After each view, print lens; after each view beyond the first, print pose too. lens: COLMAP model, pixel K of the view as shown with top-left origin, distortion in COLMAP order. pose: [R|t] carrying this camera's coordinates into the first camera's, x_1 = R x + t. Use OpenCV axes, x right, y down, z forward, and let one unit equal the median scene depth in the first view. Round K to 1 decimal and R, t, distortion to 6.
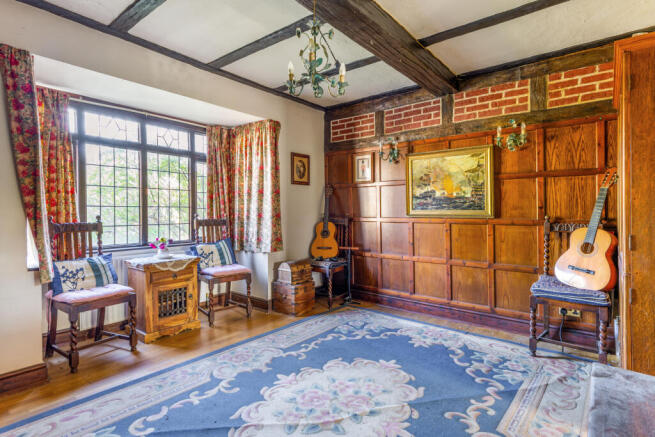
lens RADIAL K [[334.2, 0, 330.5], [0, 334.2, 207.3], [0, 0, 1]] dist [0.003987, 0.000423]
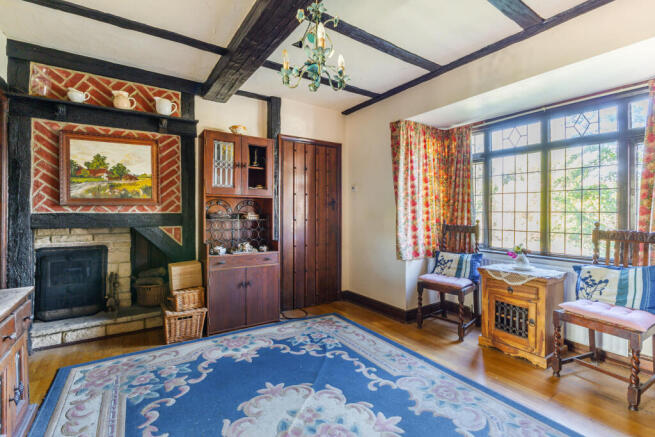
lens RADIAL K [[298.5, 0, 332.2], [0, 298.5, 217.4], [0, 0, 1]] dist [-0.021253, -0.000161]
pose [[-0.302222, 0.011456, -0.953169, 0.411277], [0.006218, 0.999930, 0.010046, 0.000126], [0.953217, -0.002890, -0.302272, 0.754033]]
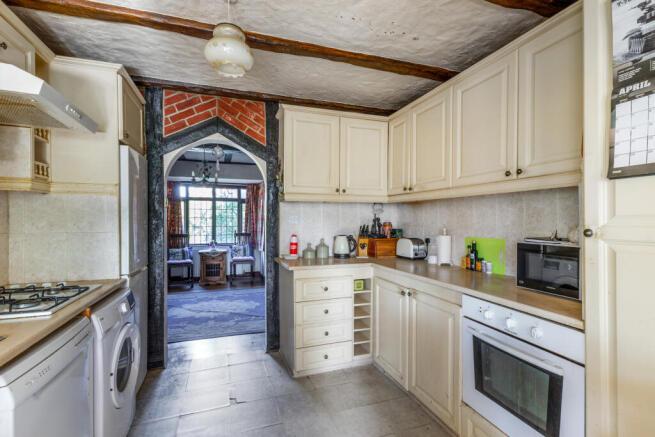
lens RADIAL K [[298.5, 0, 332.2], [0, 298.5, 217.4], [0, 0, 1]] dist [-0.021253, -0.000161]
pose [[0.859693, -0.003026, -0.510802, 1.190894], [0.004453, 0.999989, 0.001569, -0.067364], [0.510791, -0.003624, 0.859697, -0.296945]]
